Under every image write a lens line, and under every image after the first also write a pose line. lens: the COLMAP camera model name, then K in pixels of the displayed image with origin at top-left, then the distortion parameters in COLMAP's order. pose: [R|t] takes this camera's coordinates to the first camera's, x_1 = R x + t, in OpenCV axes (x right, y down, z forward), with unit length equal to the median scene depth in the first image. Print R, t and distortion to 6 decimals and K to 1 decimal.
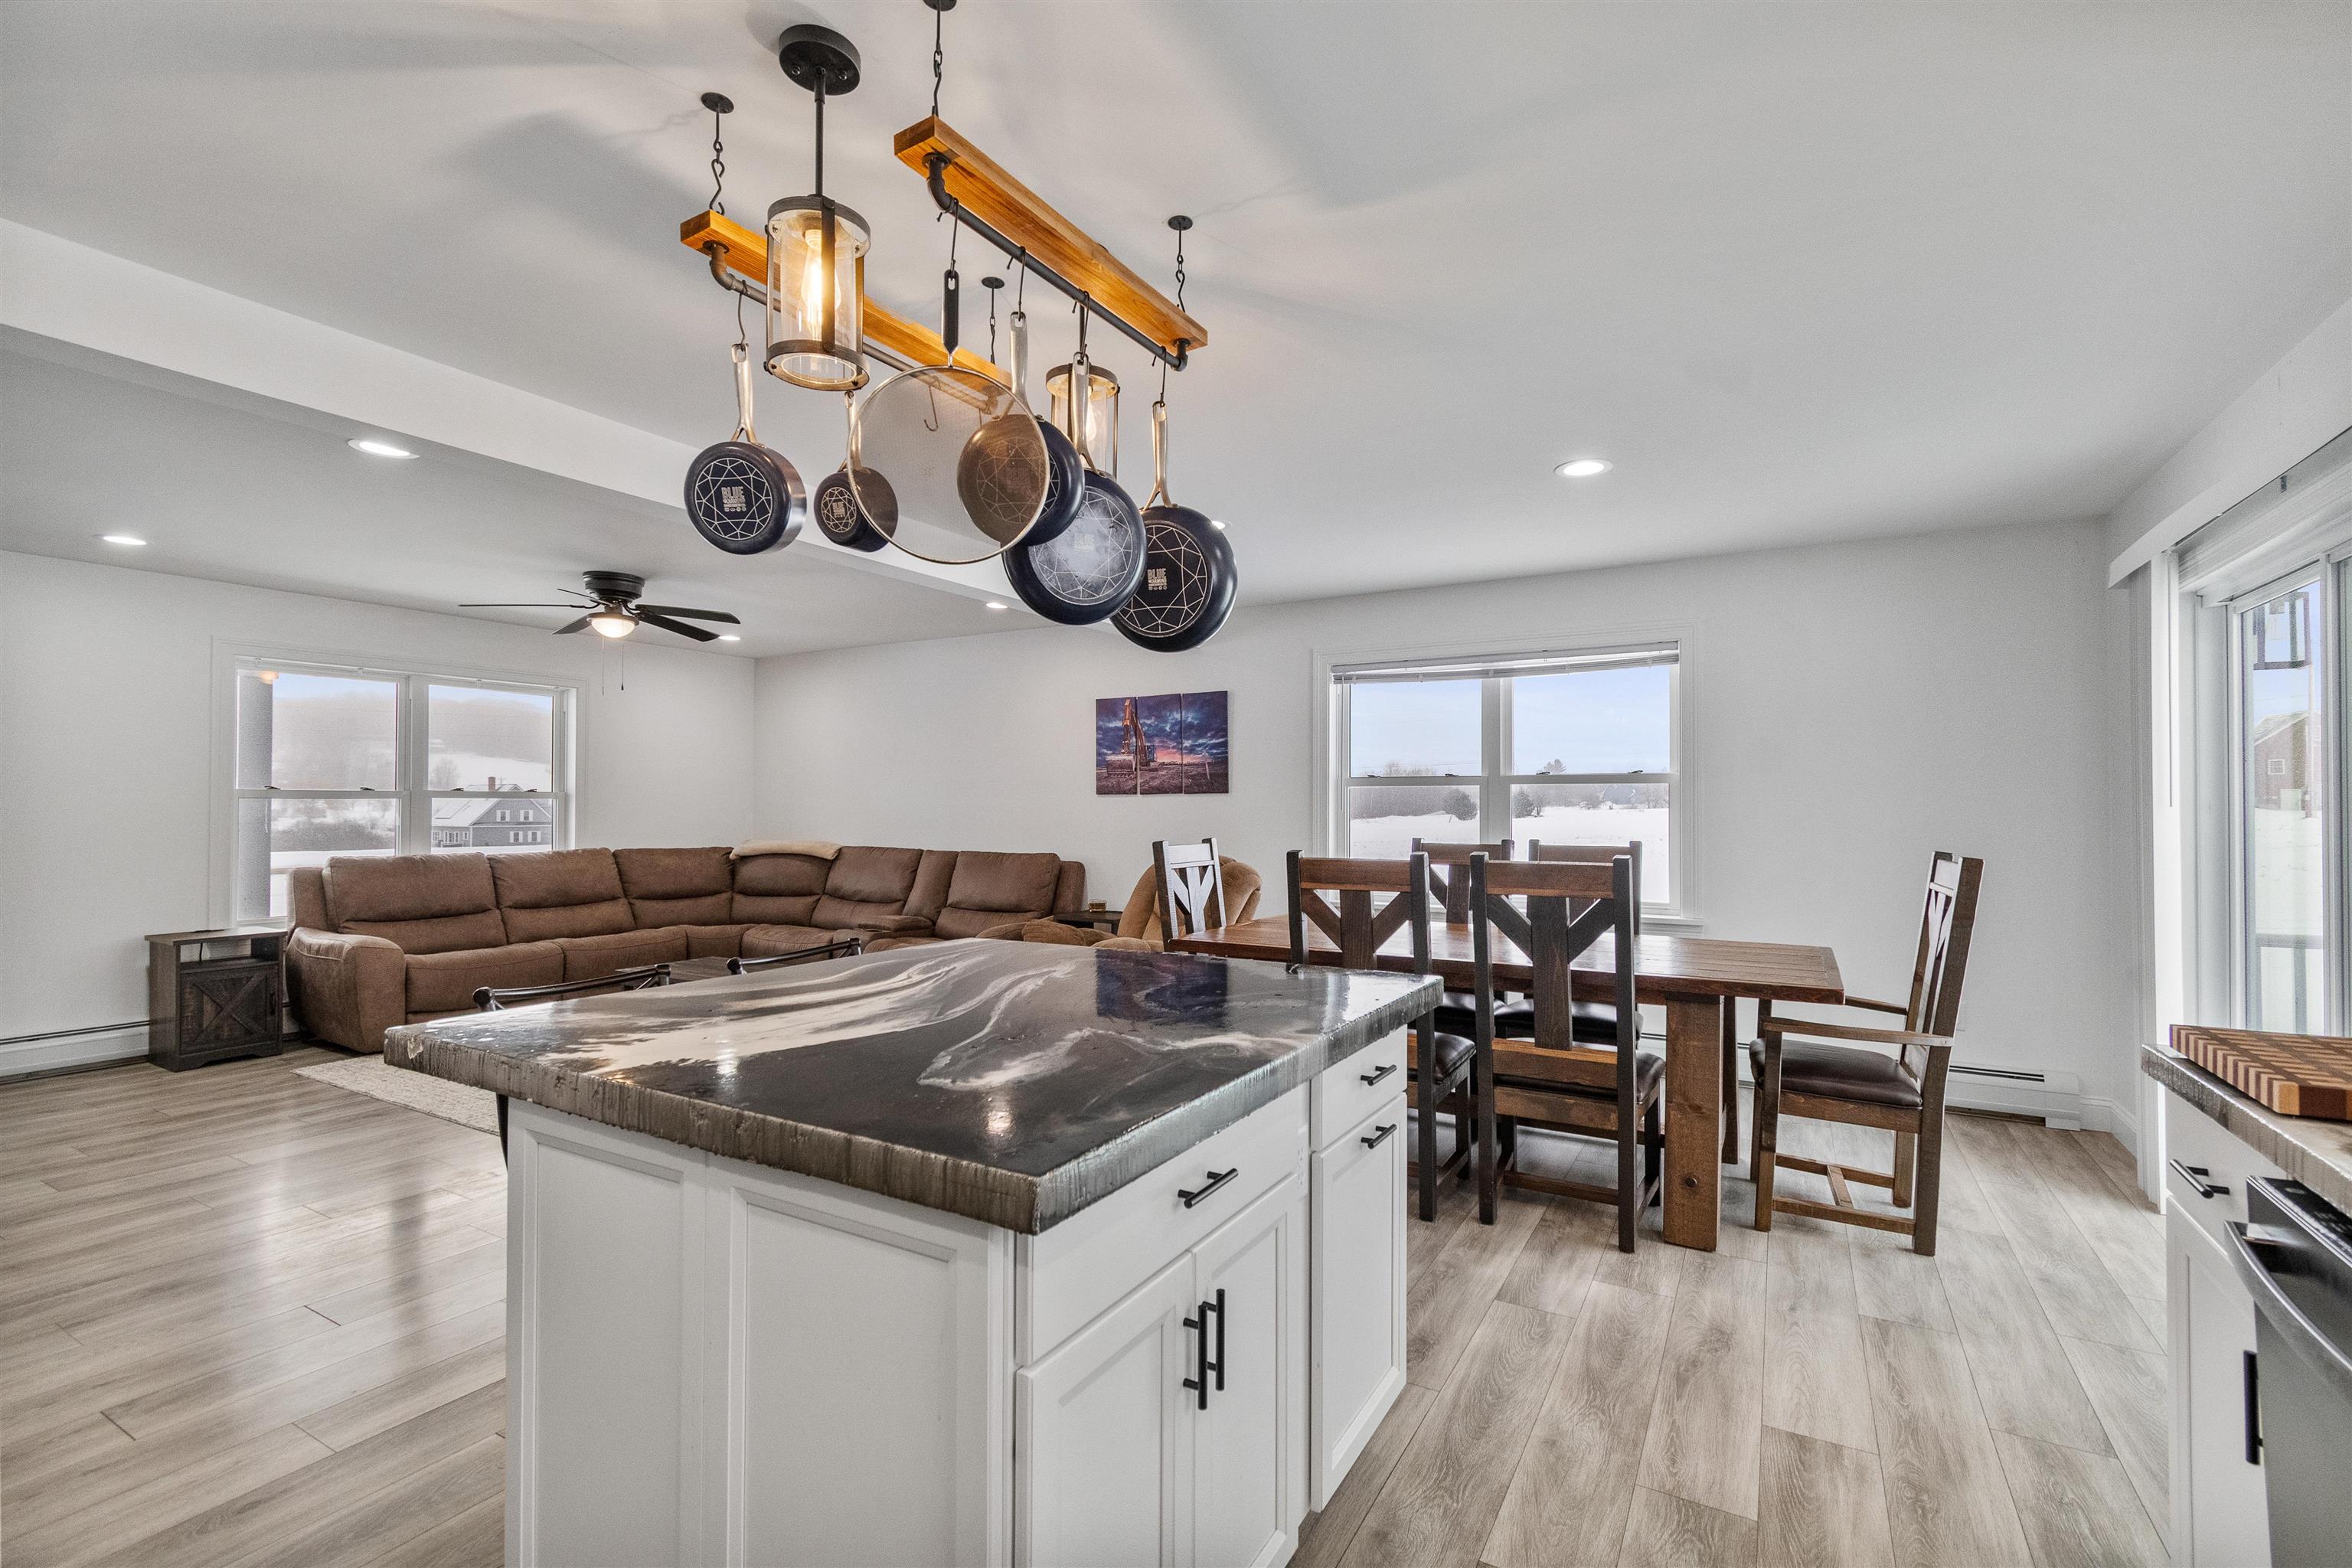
lens RADIAL K [[1024.2, 0, 1185.2], [0, 1024.2, 807.7], [0, 0, 1]] dist [-0.000713, -0.000114]
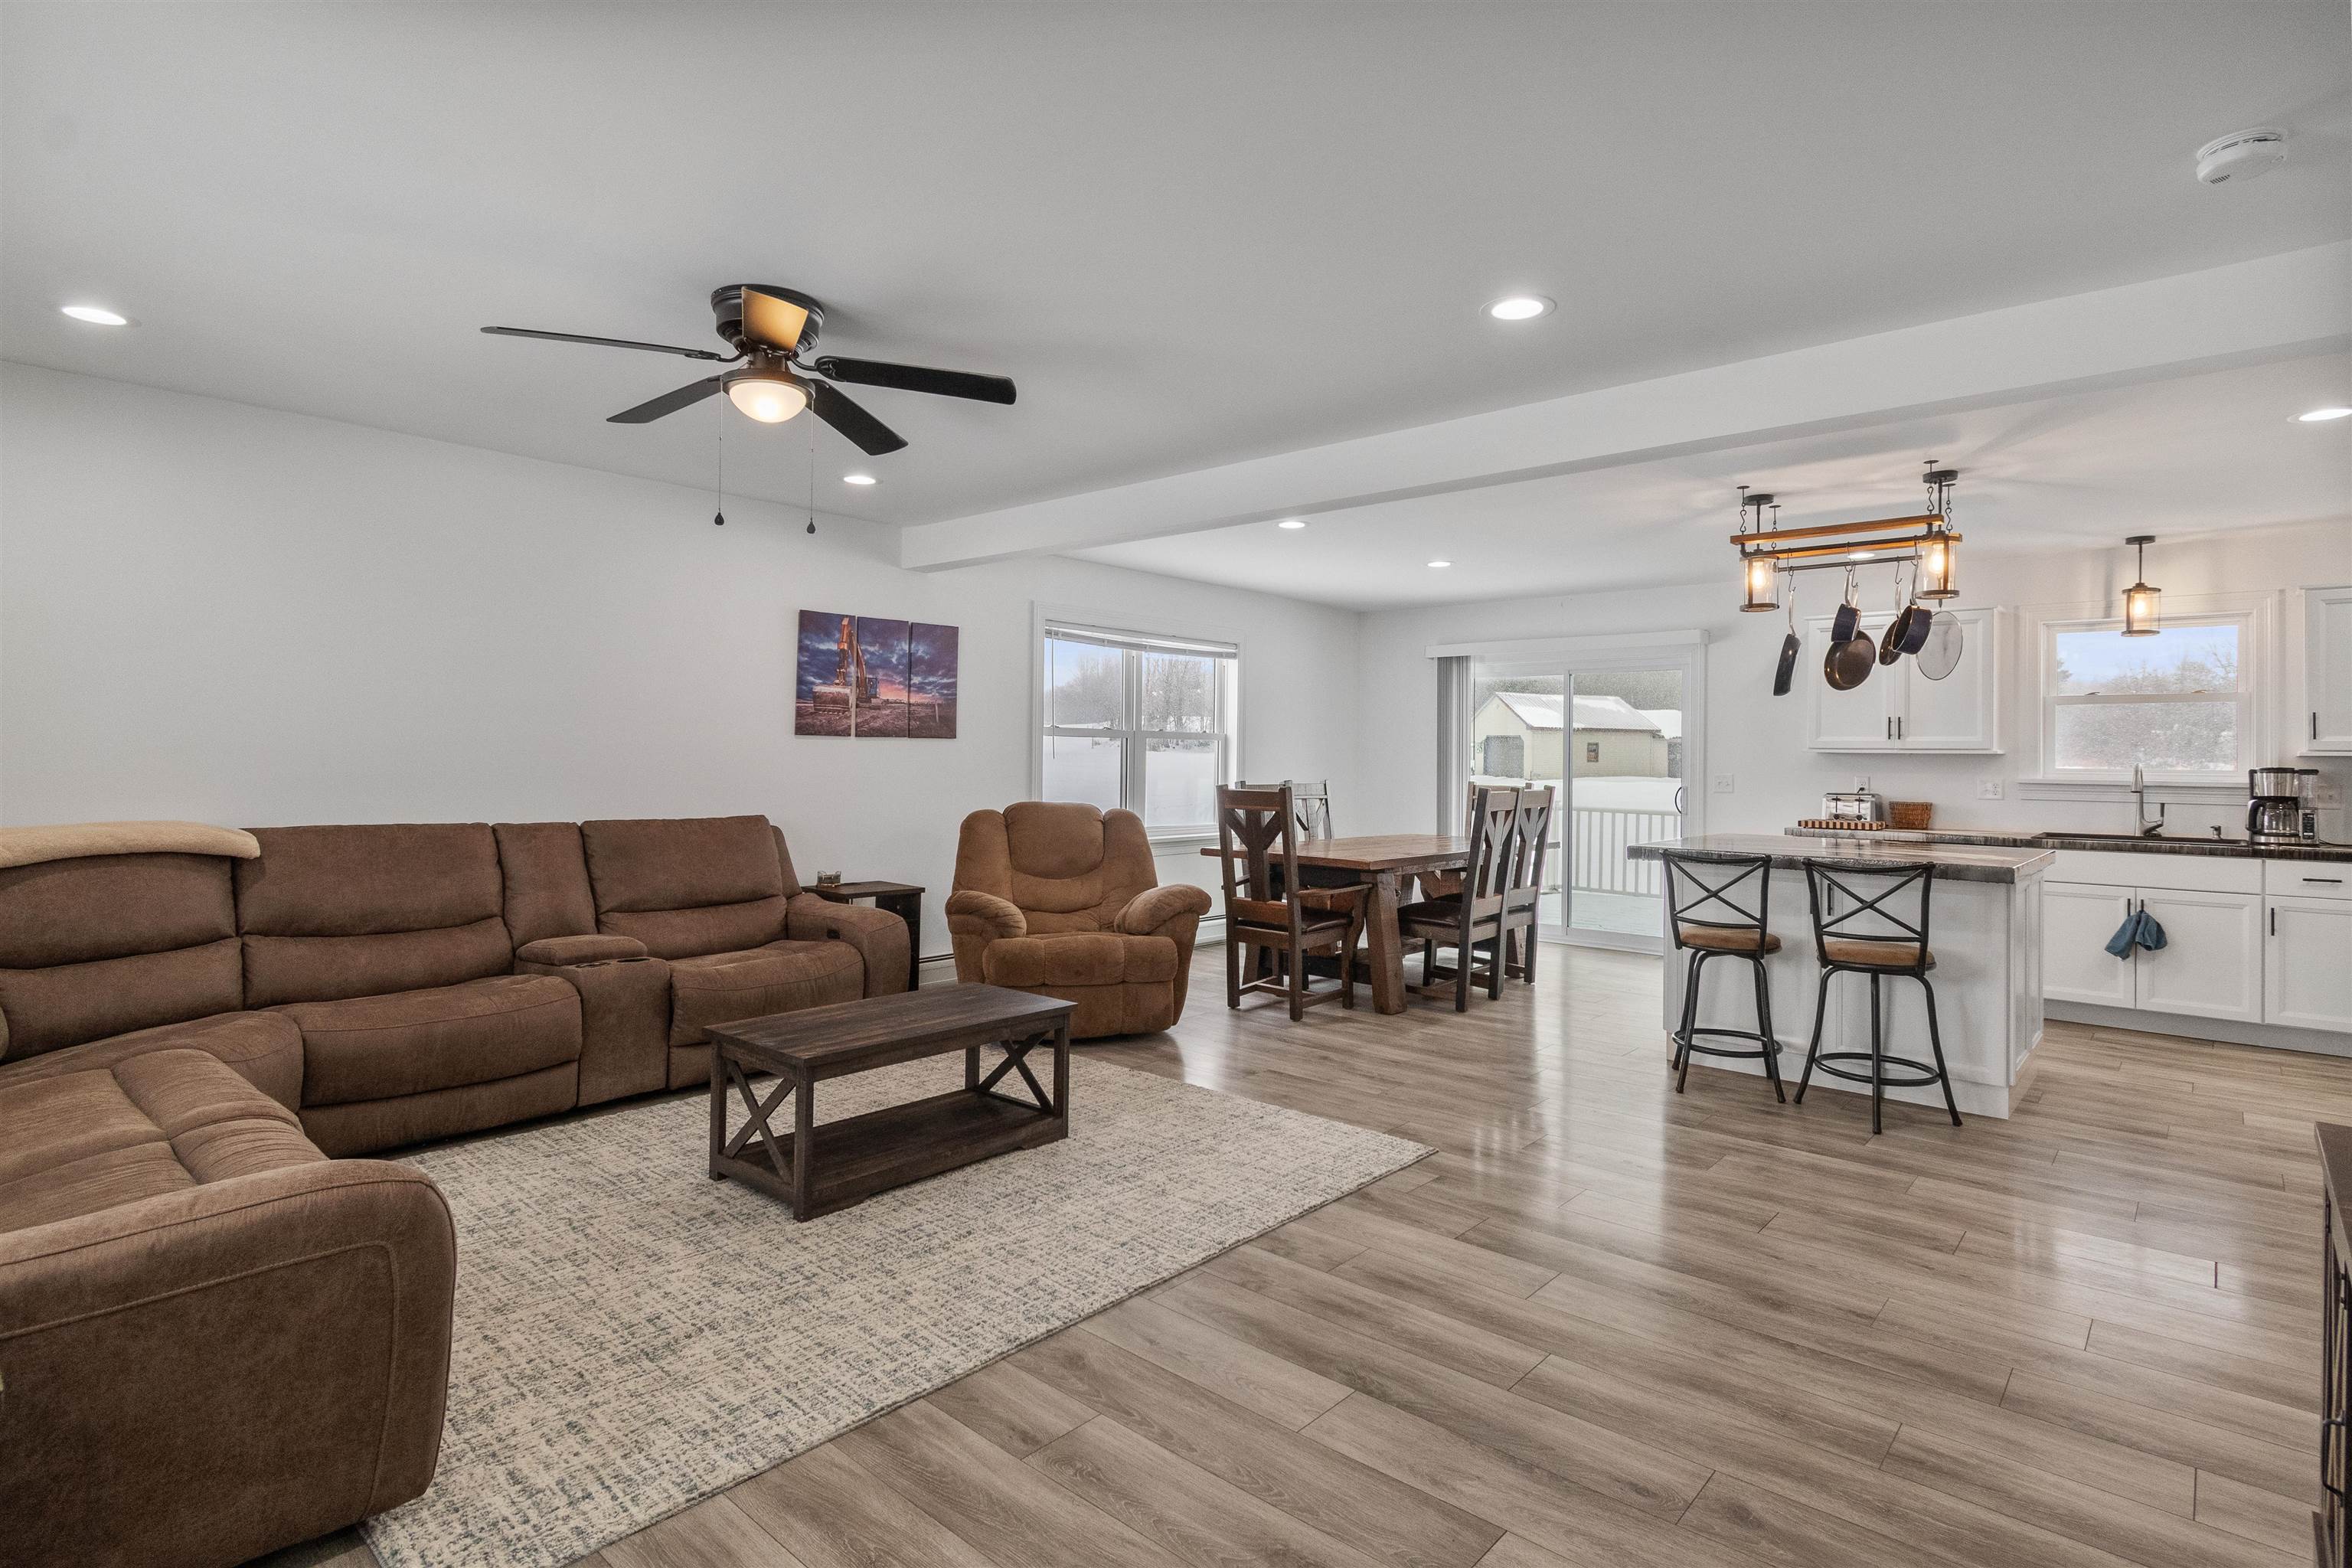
lens RADIAL K [[1174.8, 0, 1189.0], [0, 1174.8, 741.4], [0, 0, 1]] dist [-0.002779, -0.001250]
pose [[0.203263, 0.014247, 0.979021, -0.899177], [-0.012927, 0.999846, -0.011867, -0.001605], [-0.979039, -0.010243, 0.203415, 0.550839]]
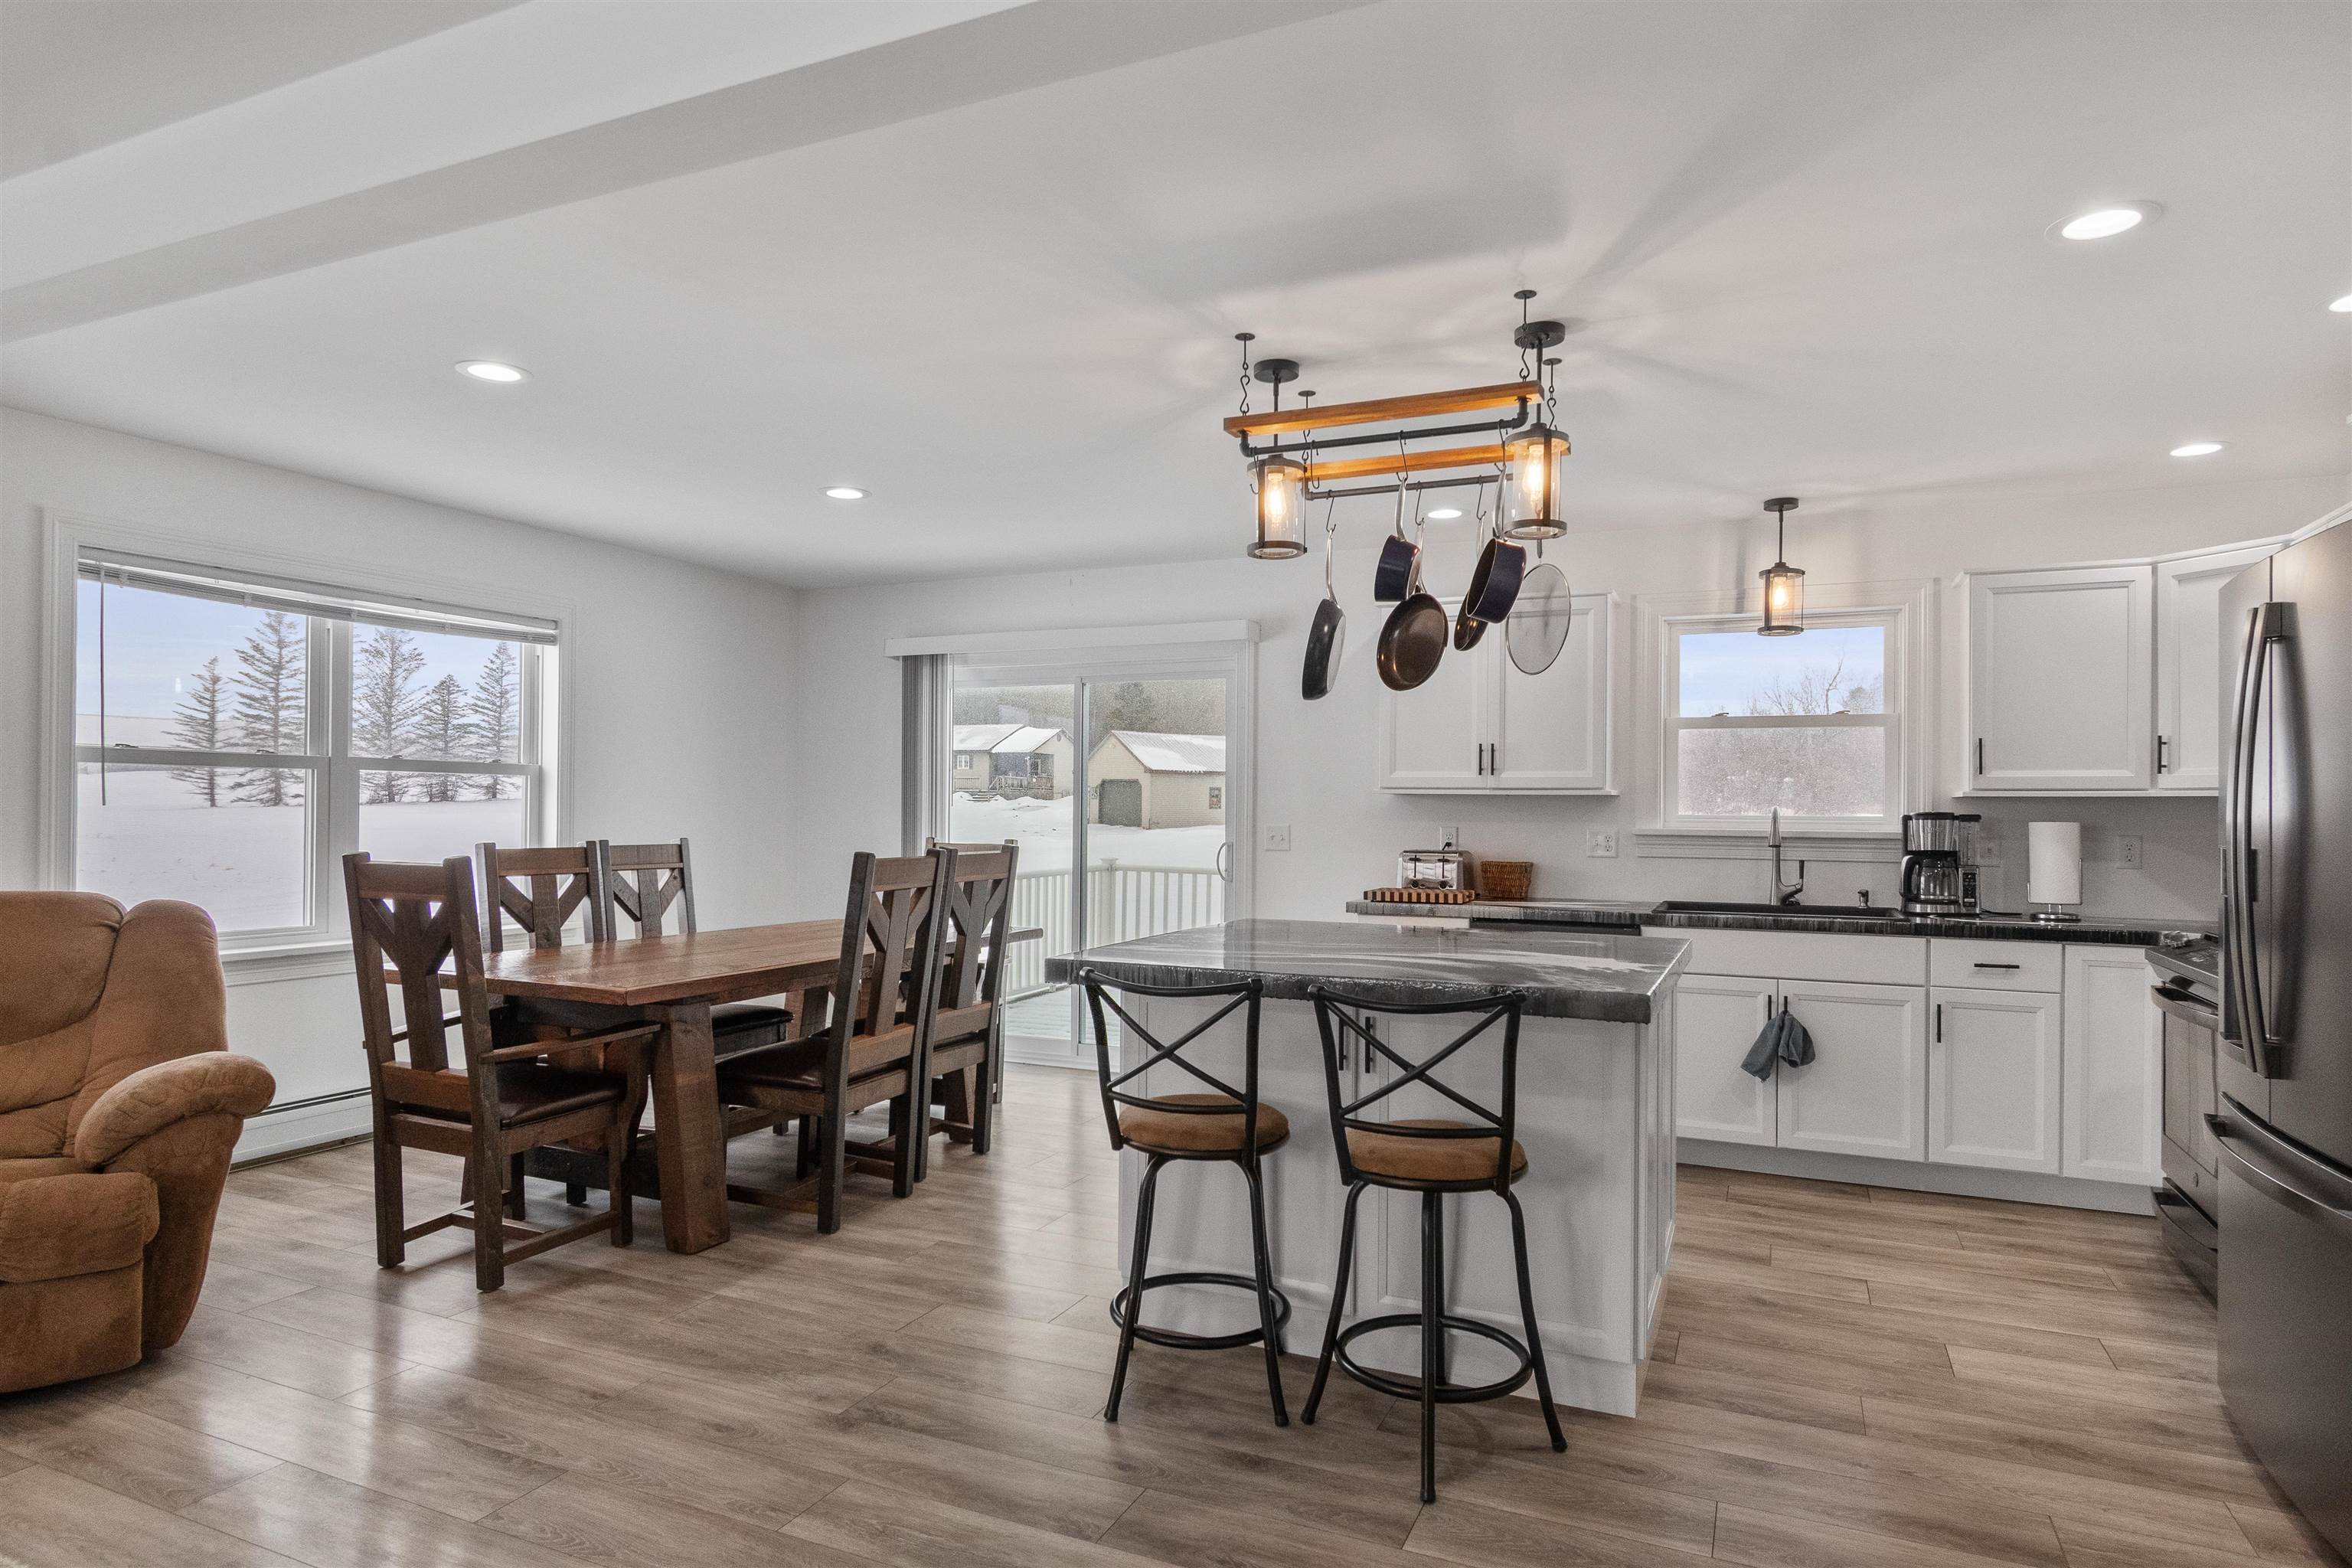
lens RADIAL K [[1319.1, 0, 1191.2], [0, 1319.1, 801.7], [0, 0, 1]] dist [0.000589, 0.000095]
pose [[-0.099657, 0.002537, 0.995019, -0.570882], [-0.010468, 0.999939, -0.003598, -0.001874], [-0.994967, -0.010774, -0.099624, 0.420871]]
